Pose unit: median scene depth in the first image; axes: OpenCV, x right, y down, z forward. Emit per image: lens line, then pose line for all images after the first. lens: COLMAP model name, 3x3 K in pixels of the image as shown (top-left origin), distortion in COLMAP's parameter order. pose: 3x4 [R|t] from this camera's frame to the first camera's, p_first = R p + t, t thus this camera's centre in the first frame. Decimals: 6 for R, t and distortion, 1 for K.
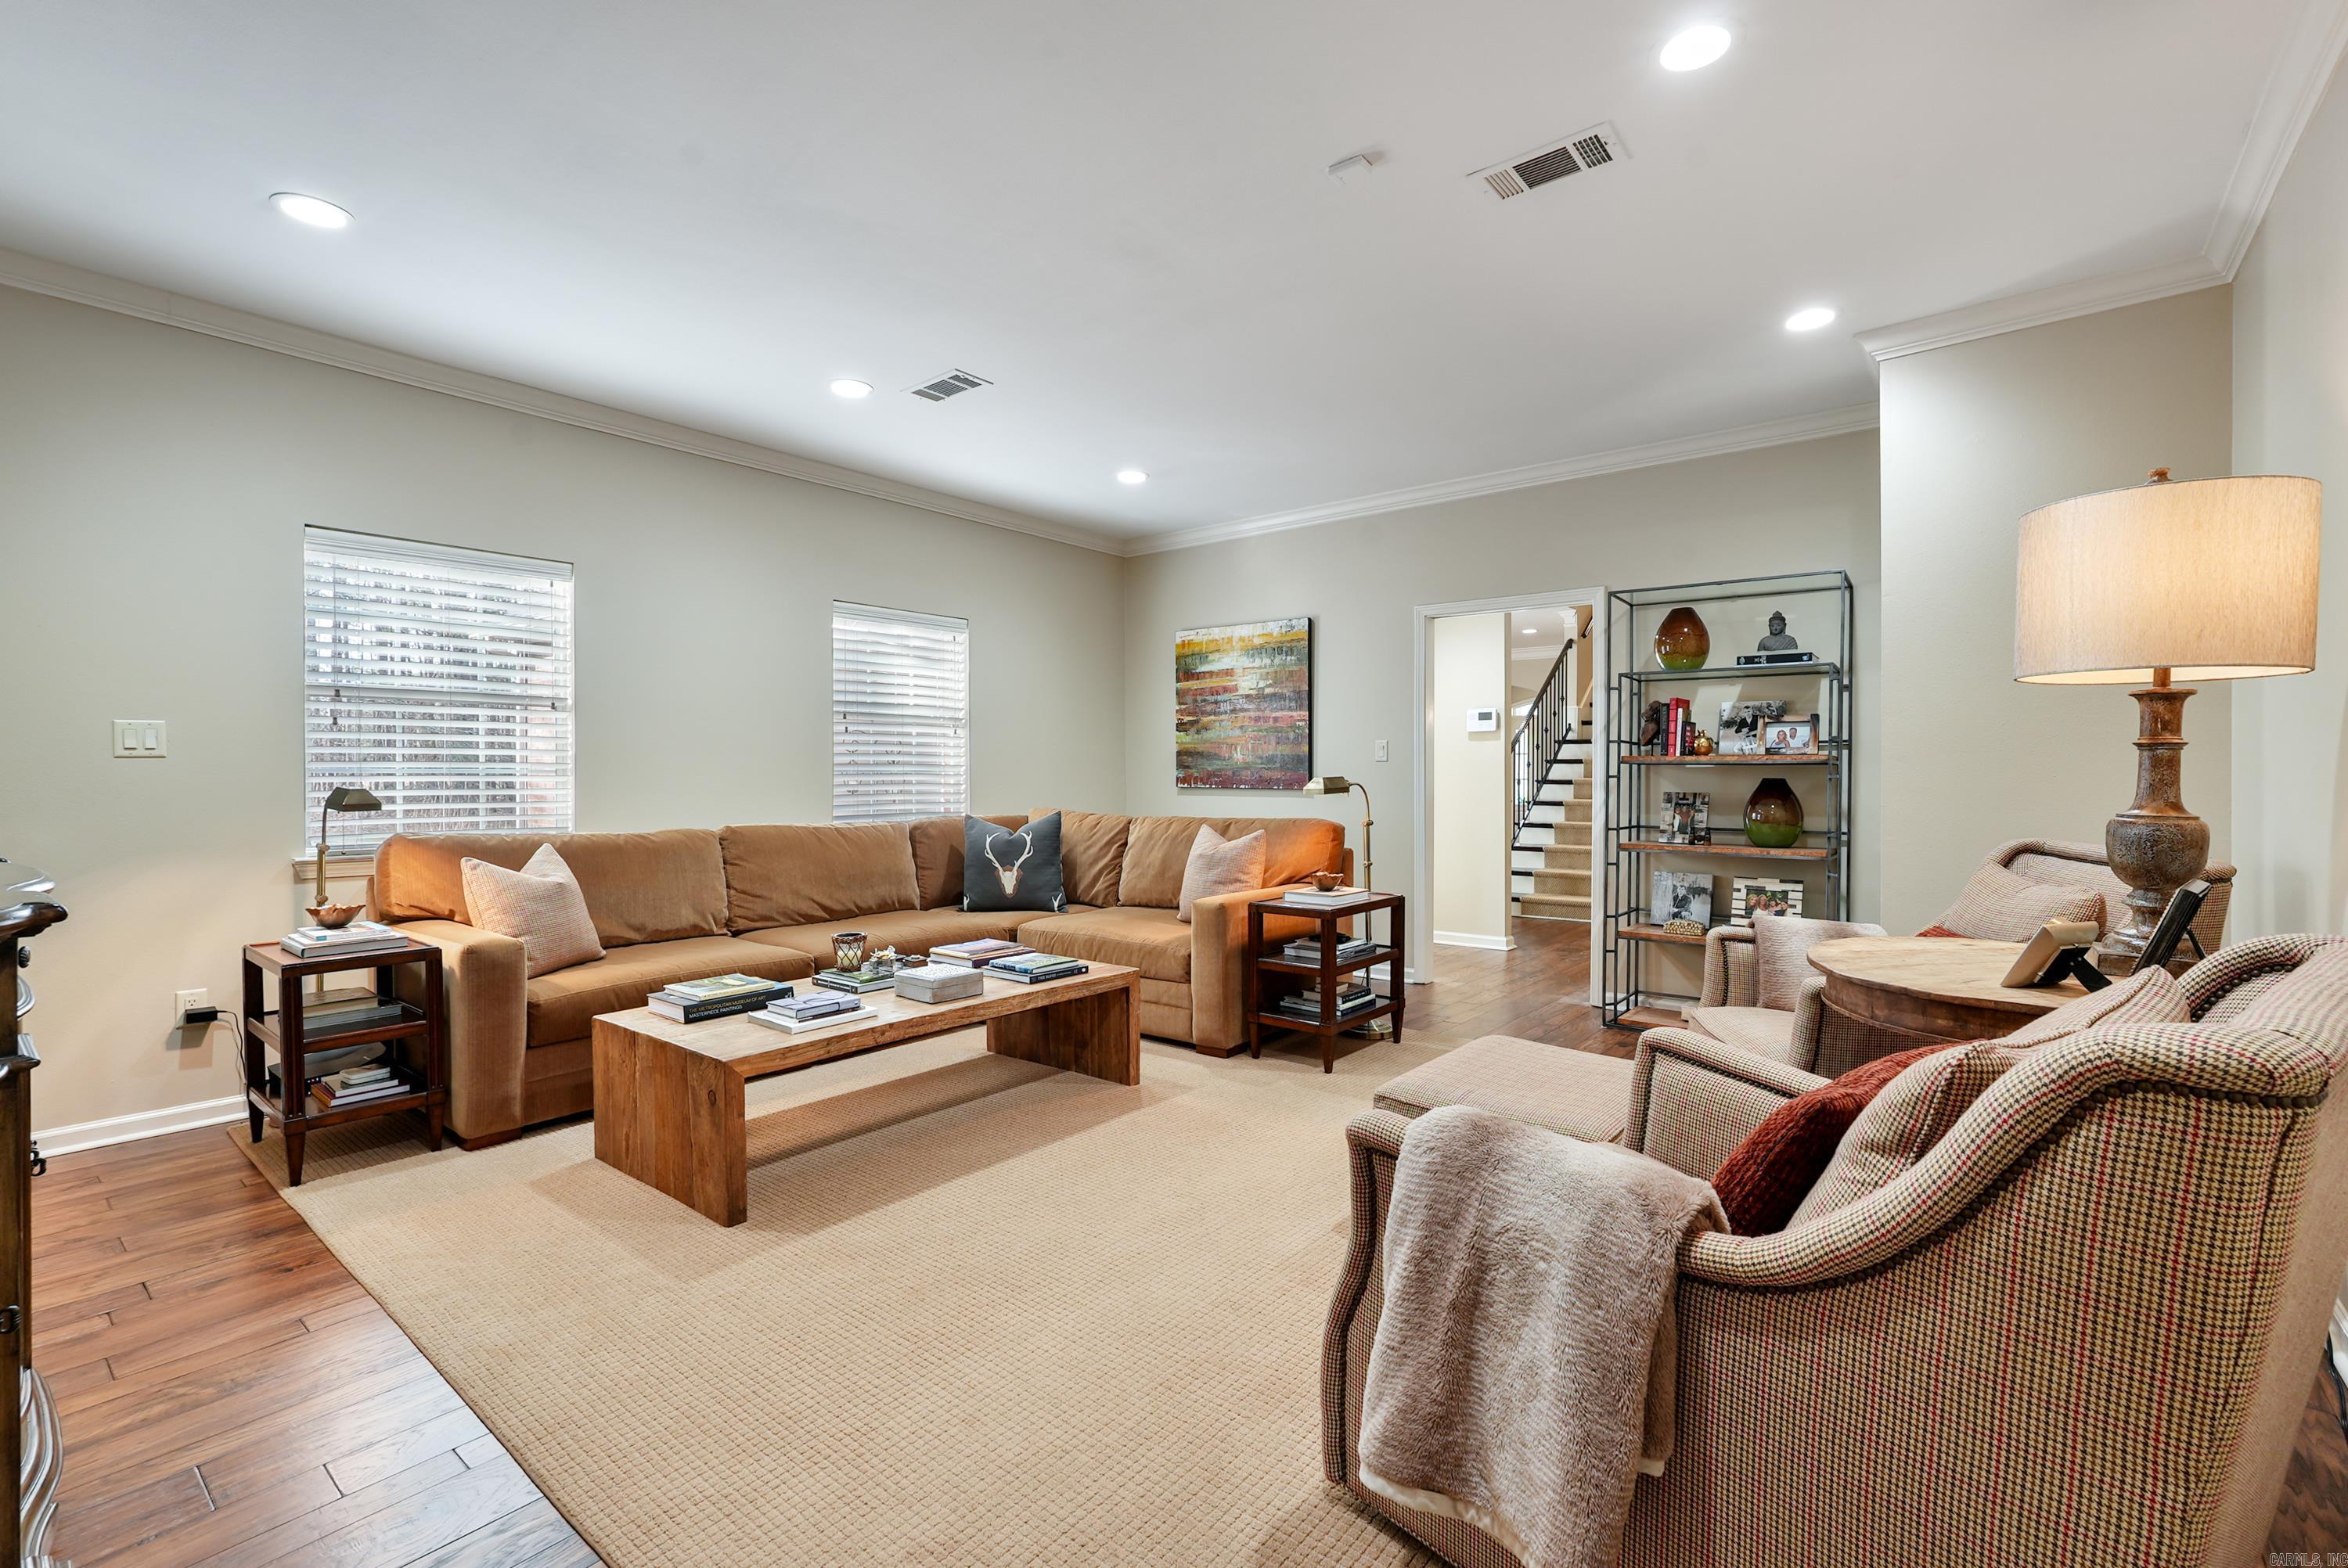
lens RADIAL K [[1049.8, 0, 1166.6], [0, 1049.8, 787.0], [0, 0, 1]] dist [-0.012738, 0.007520]
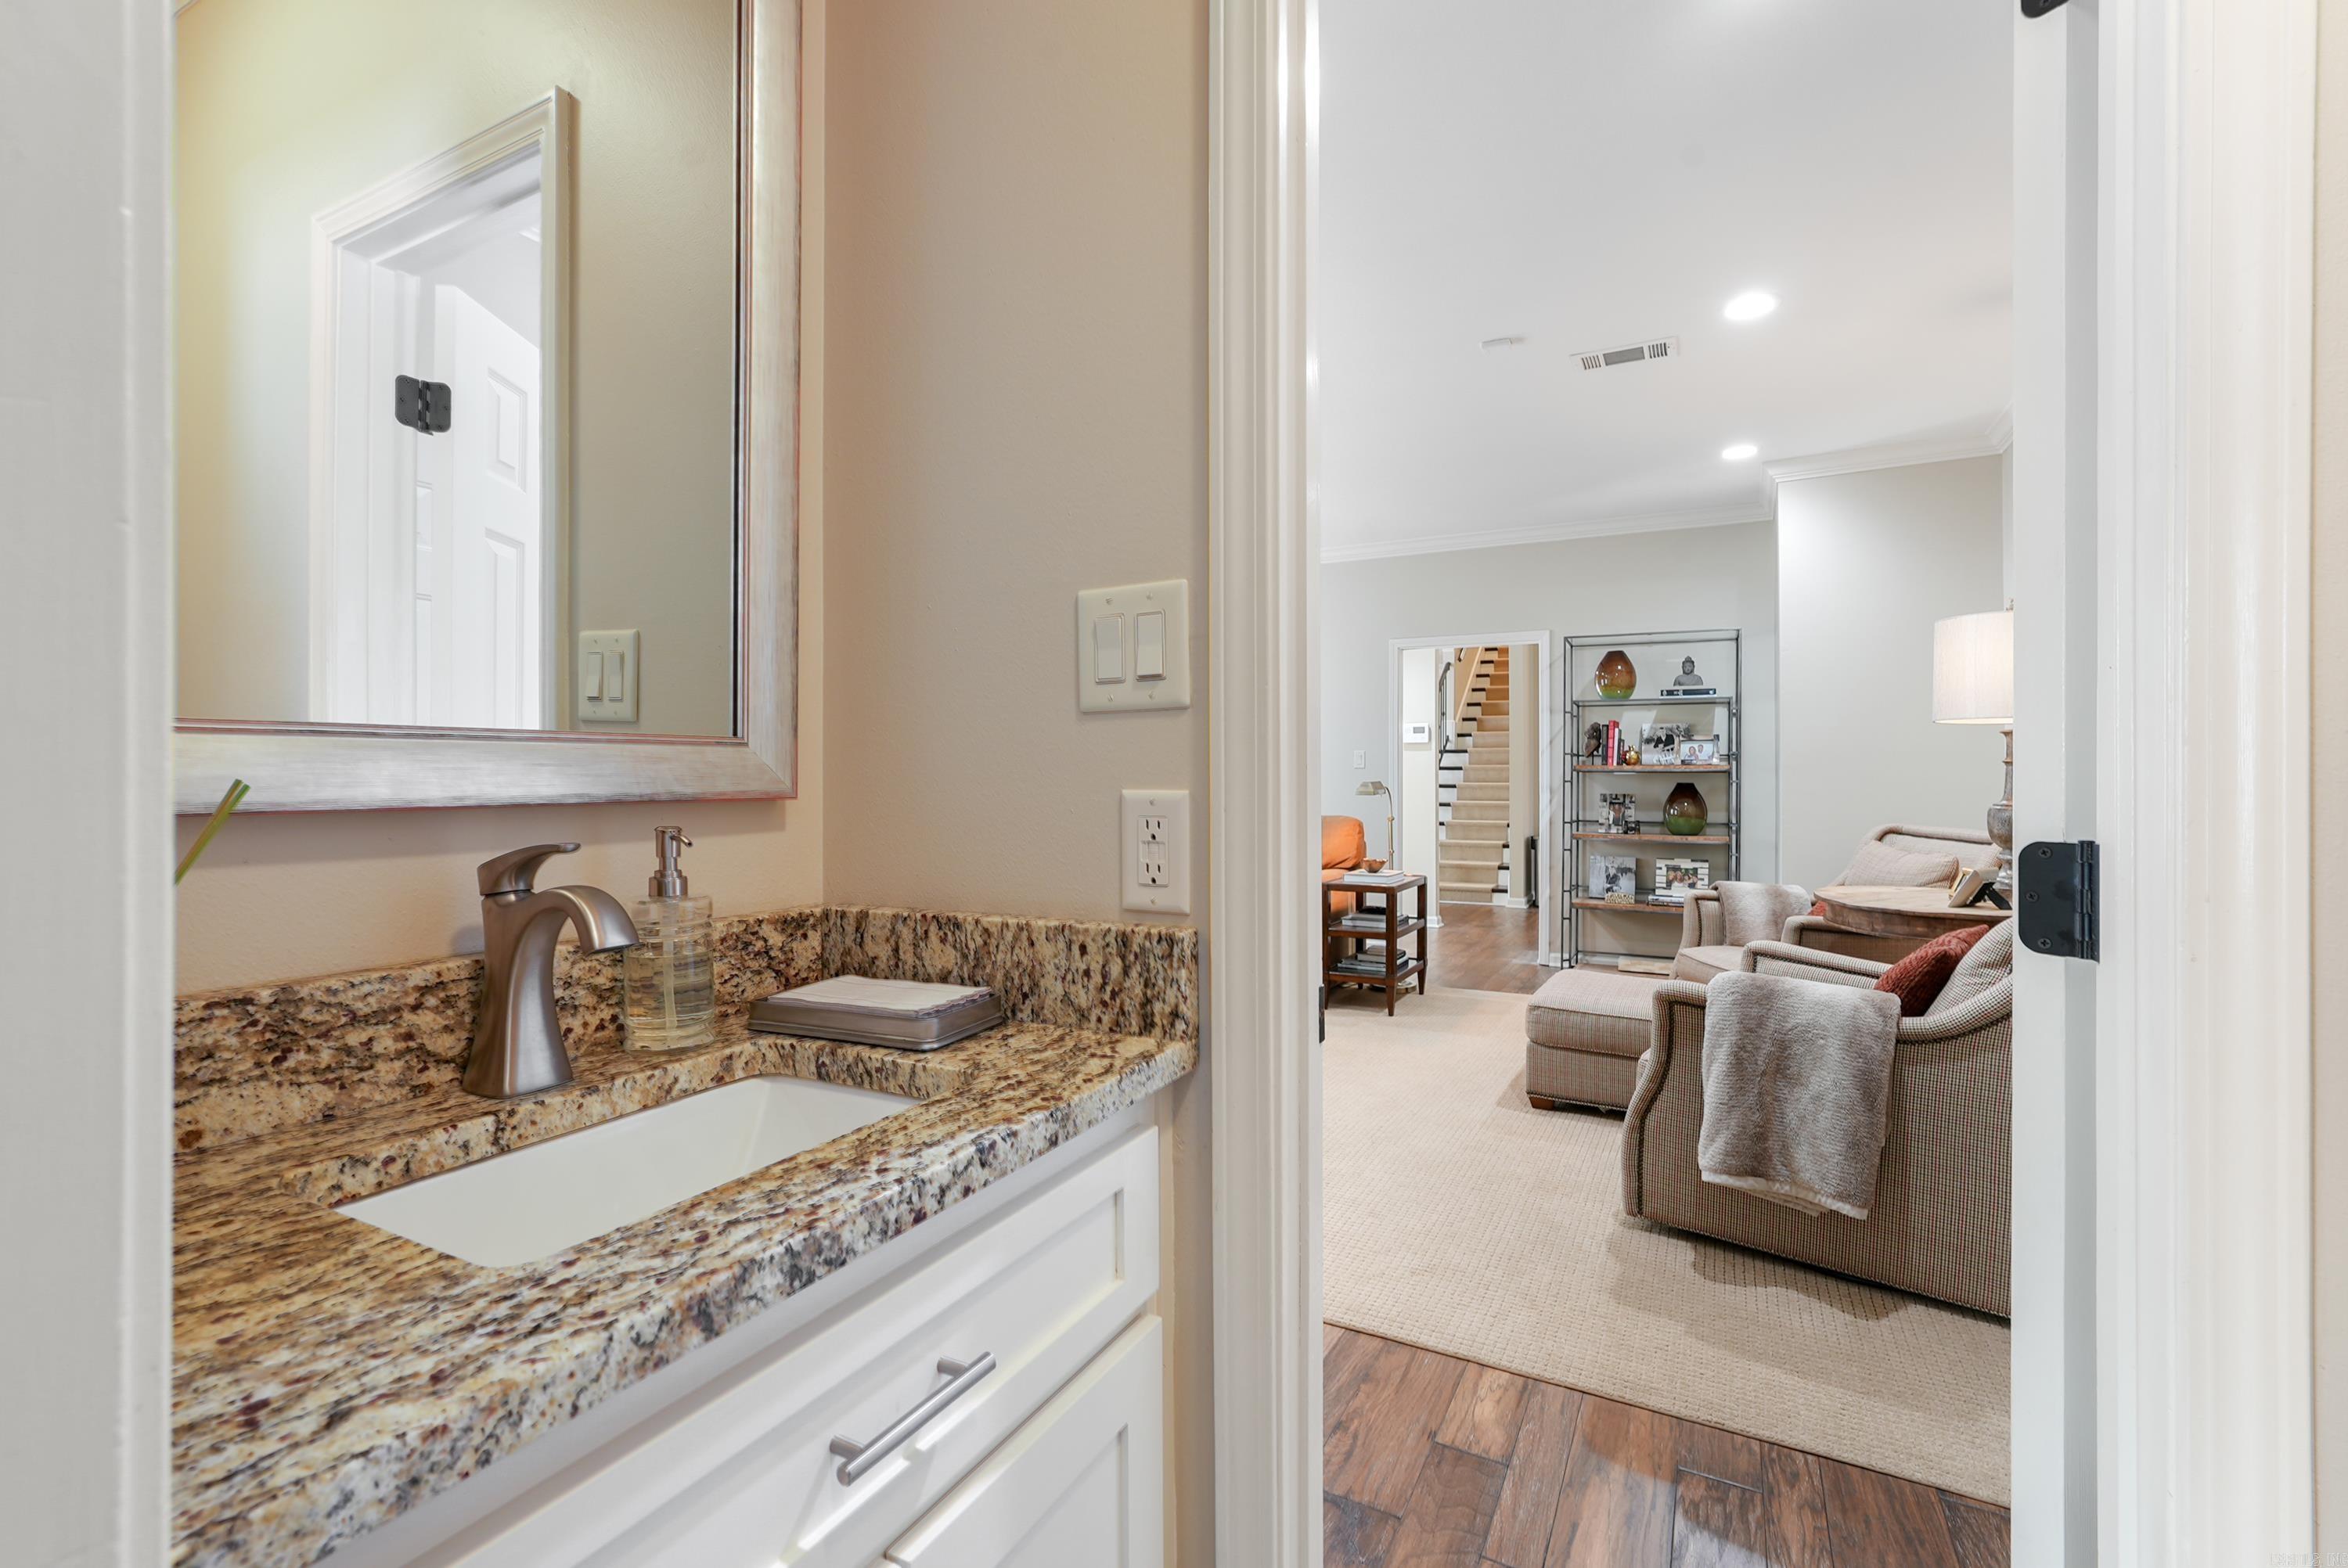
lens RADIAL K [[1049.8, 0, 1169.9], [0, 1049.8, 782.7], [0, 0, 1]] dist [-0.012738, 0.007520]
pose [[0.981177, 0.000104, 0.193112, -0.311230], [0.001587, 0.999962, -0.008604, 0.001942], [-0.193105, 0.008749, 0.981139, -0.167017]]
